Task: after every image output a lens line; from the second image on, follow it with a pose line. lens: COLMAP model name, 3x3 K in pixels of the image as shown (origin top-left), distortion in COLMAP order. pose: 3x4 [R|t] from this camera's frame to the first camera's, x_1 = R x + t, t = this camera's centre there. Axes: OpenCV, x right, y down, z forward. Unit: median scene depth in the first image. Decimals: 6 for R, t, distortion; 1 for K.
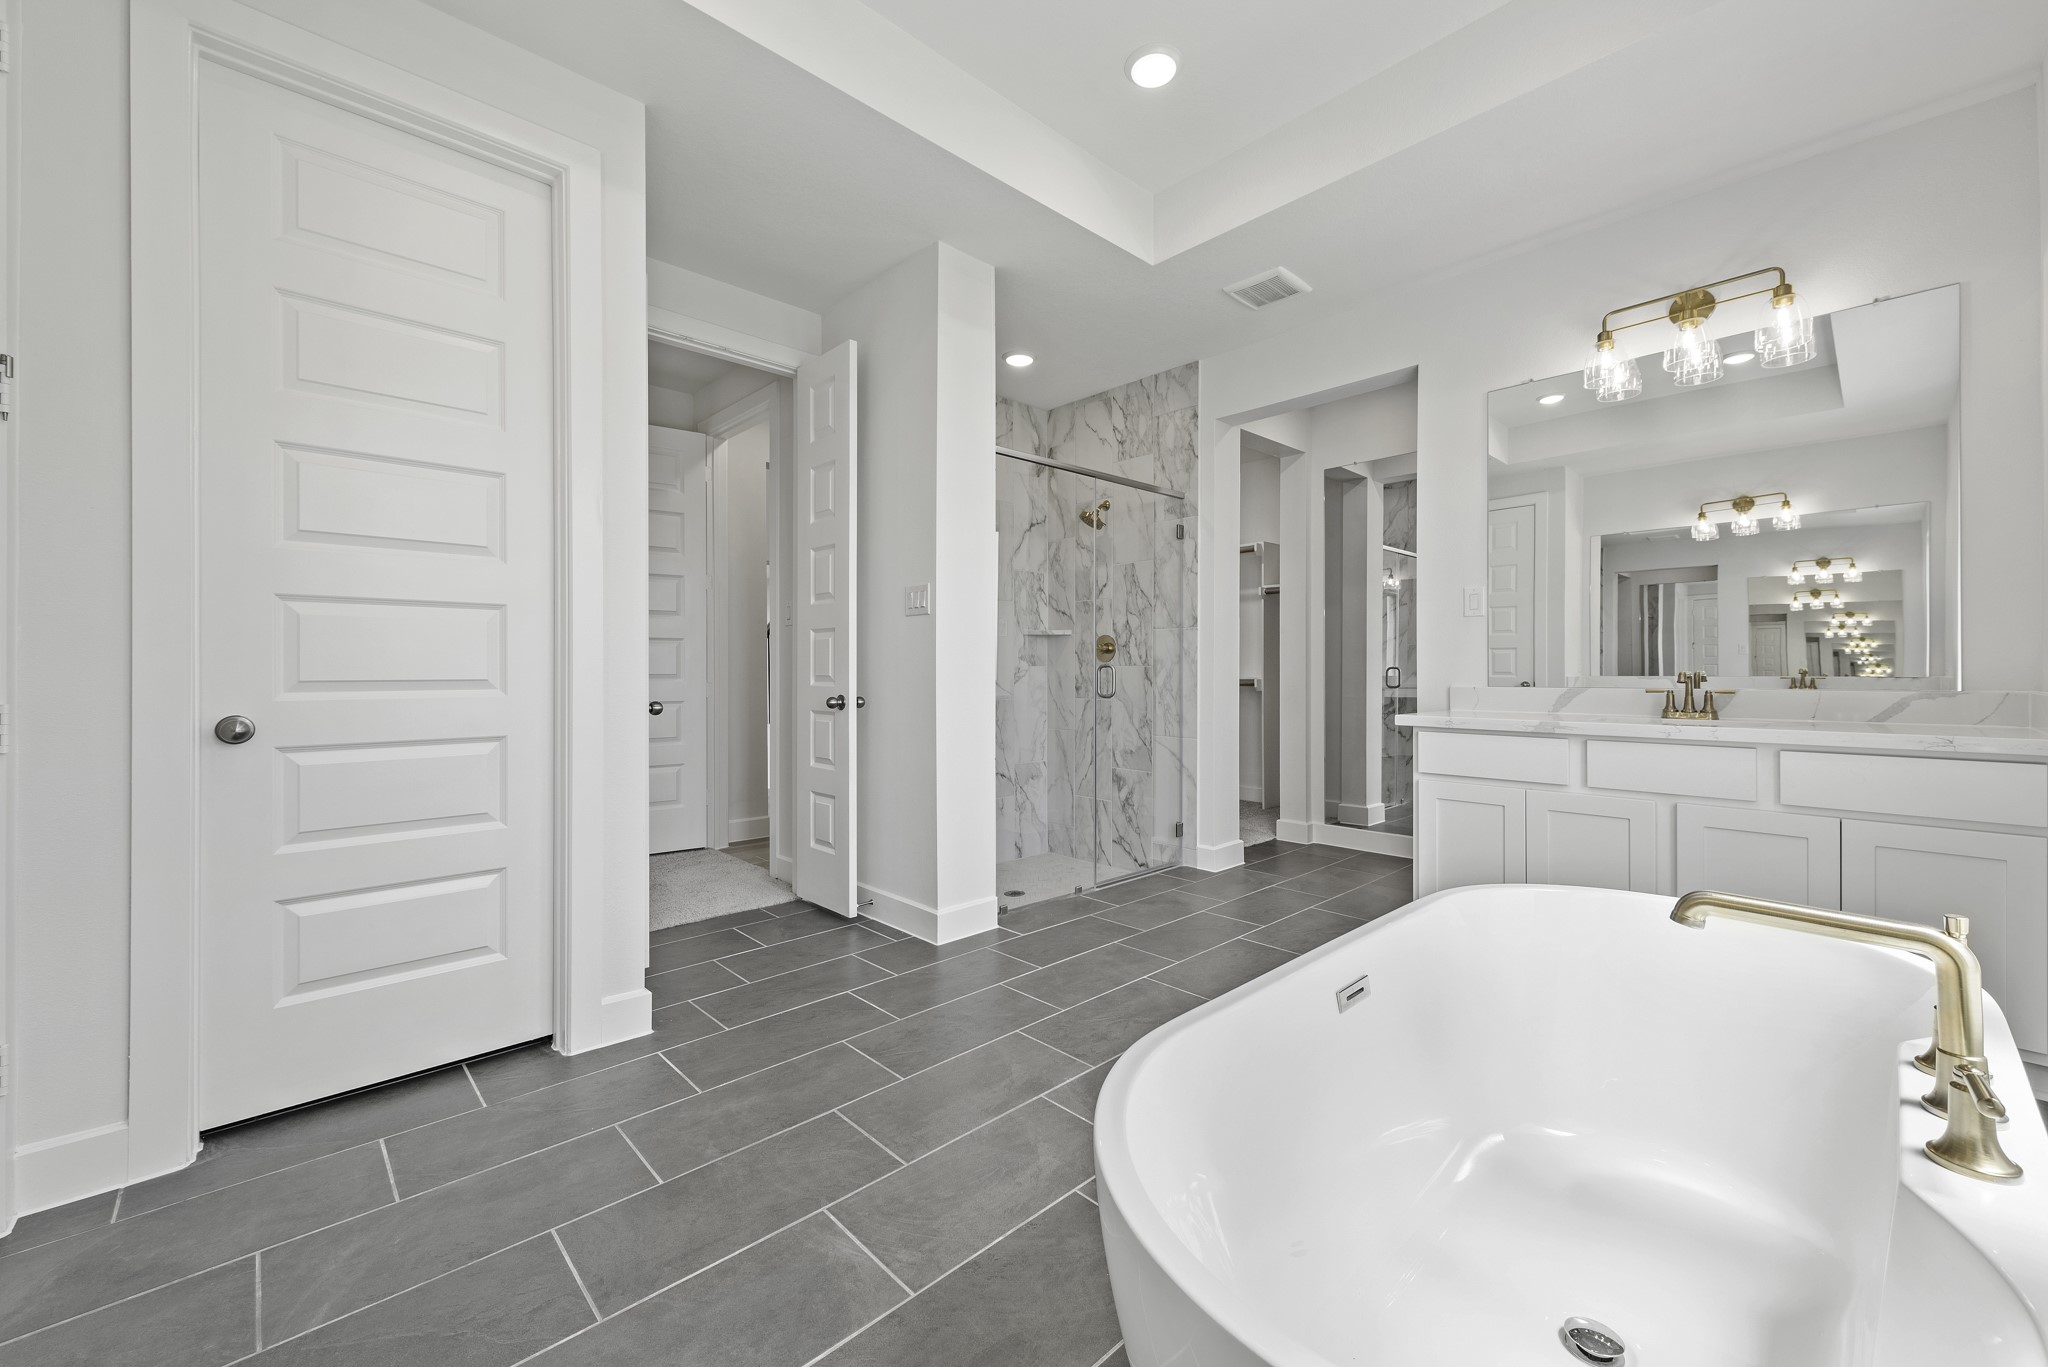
lens RADIAL K [[804.7, 0, 1025.7], [0, 804.7, 673.8], [0, 0, 1]] dist [0.010181, -0.003242]
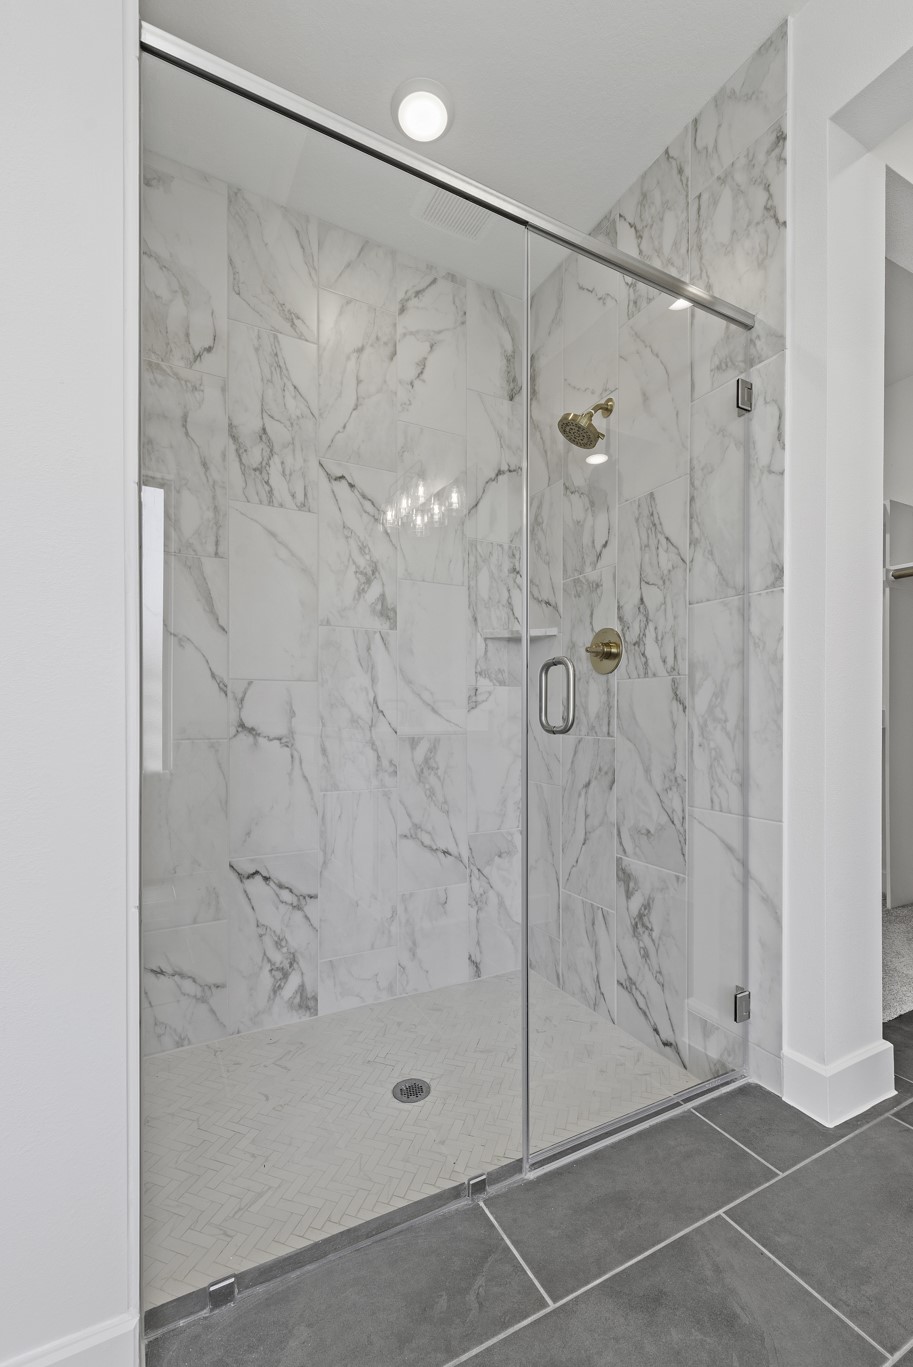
lens RADIAL K [[537.1, 0, 479.3], [0, 537.1, 716.4], [0, 0, 1]] dist [0.010181, -0.003242]
pose [[0.960225, 0.001918, -0.279222, 0.124864], [-0.003840, 0.999973, -0.006338, 0.019852], [0.279202, 0.007158, 0.960206, 0.620310]]
